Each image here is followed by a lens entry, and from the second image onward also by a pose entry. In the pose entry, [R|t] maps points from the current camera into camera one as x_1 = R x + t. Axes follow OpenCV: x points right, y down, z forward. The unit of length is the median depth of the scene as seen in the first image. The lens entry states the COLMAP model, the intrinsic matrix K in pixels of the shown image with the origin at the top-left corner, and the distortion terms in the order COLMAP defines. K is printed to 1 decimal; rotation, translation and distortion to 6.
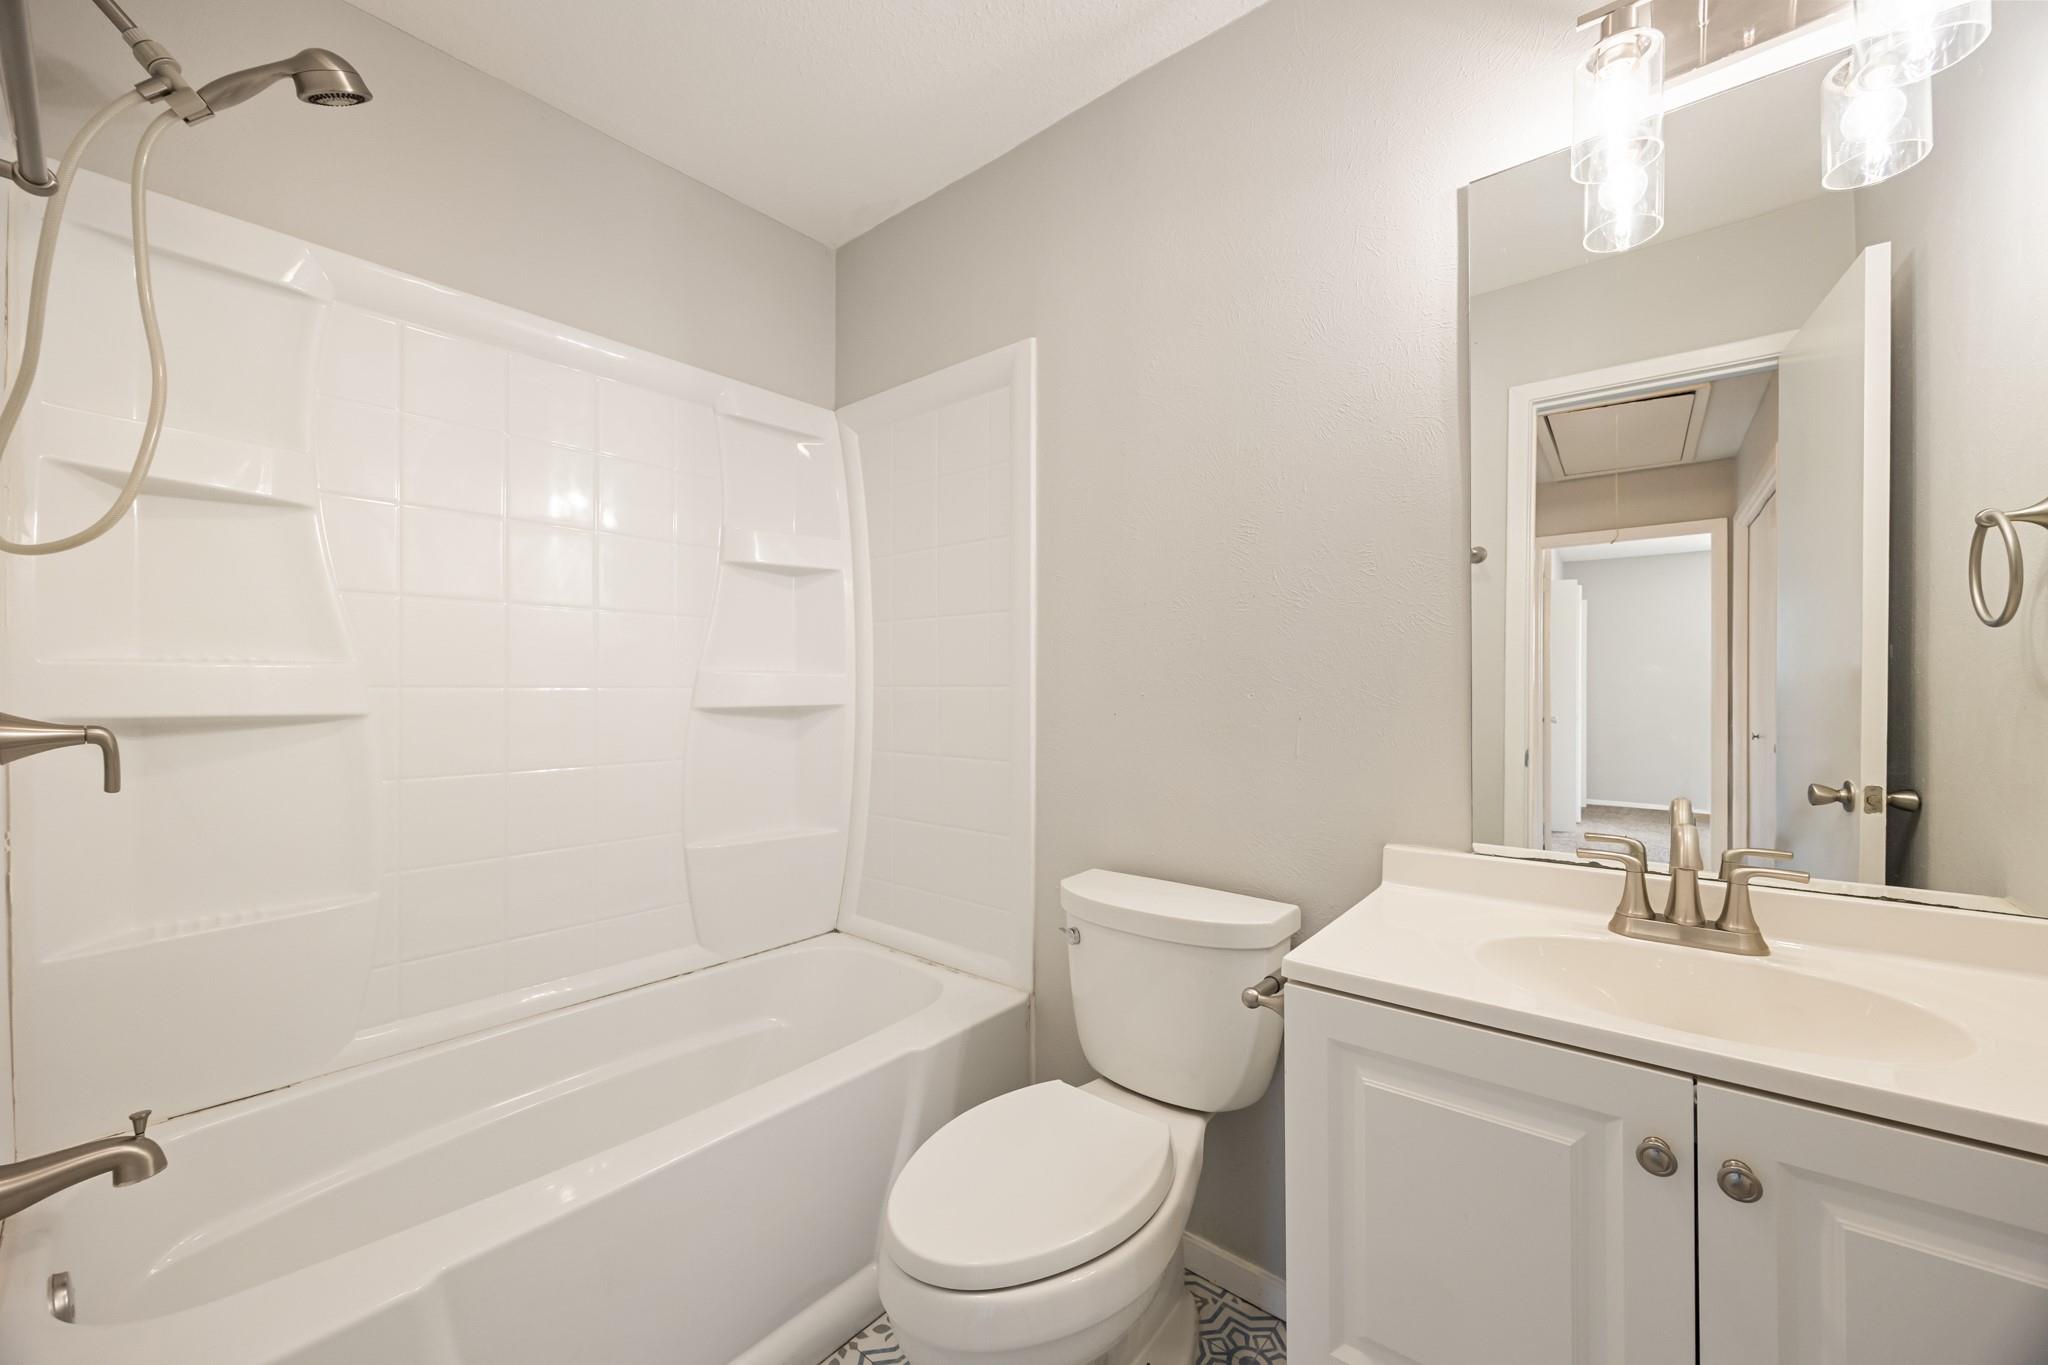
lens RADIAL K [[786.6, 0, 1024.4], [0, 786.6, 687.8], [0, 0, 1]] dist [-0.002975, -0.000224]
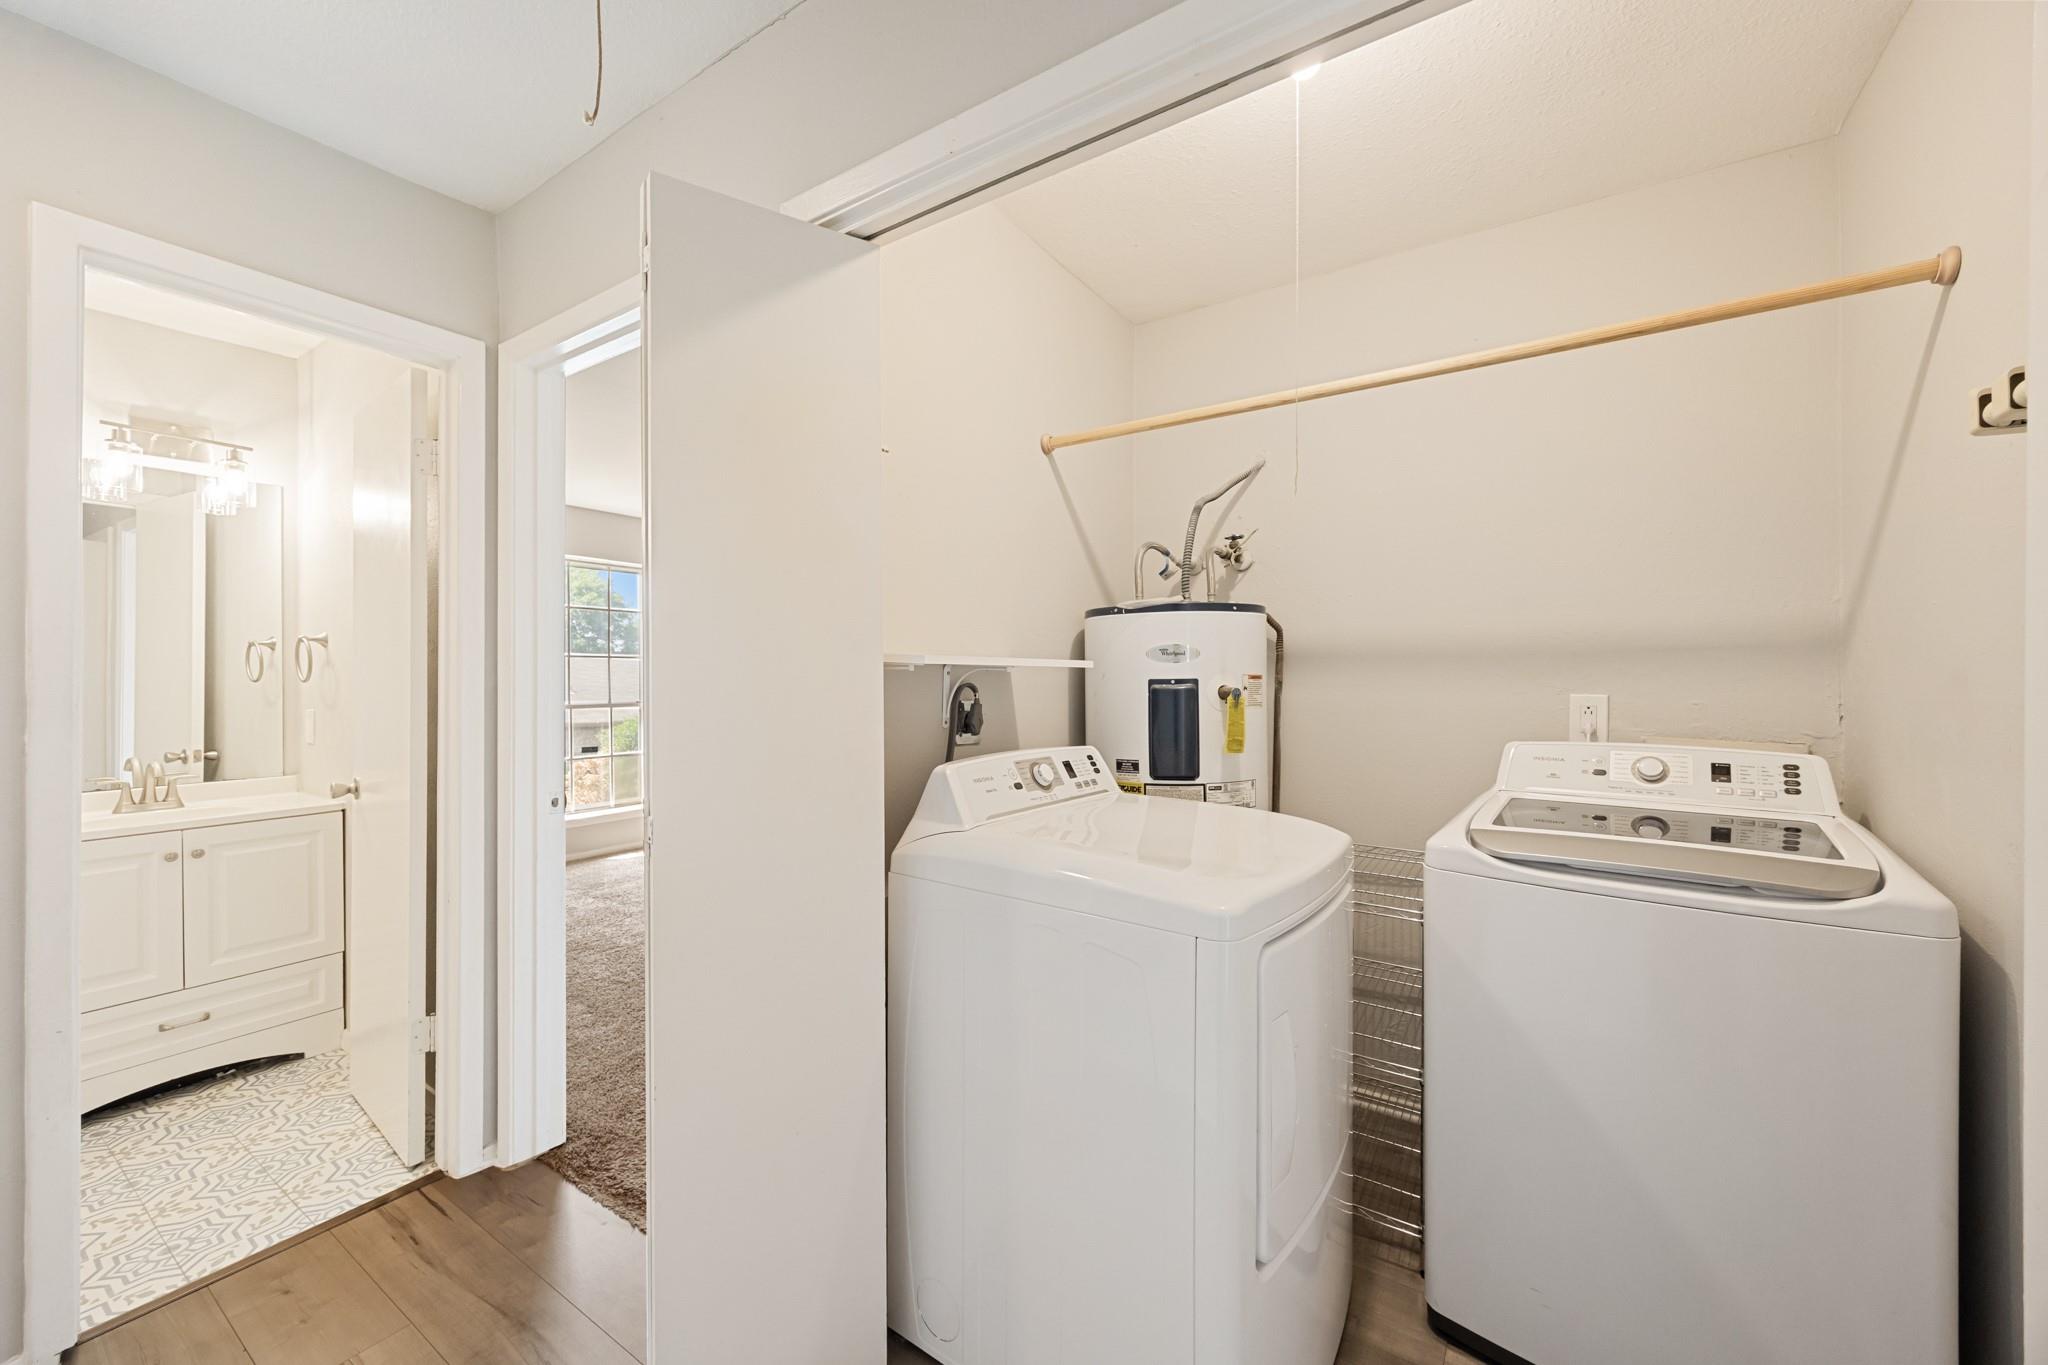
lens RADIAL K [[786.6, 0, 1022.9], [0, 786.6, 681.3], [0, 0, 1]] dist [-0.002975, -0.000224]
pose [[-0.114901, -0.000632, 0.993377, -1.821337], [-0.003020, 0.999995, 0.000286, -0.091282], [-0.993372, -0.002967, -0.114903, -1.376476]]
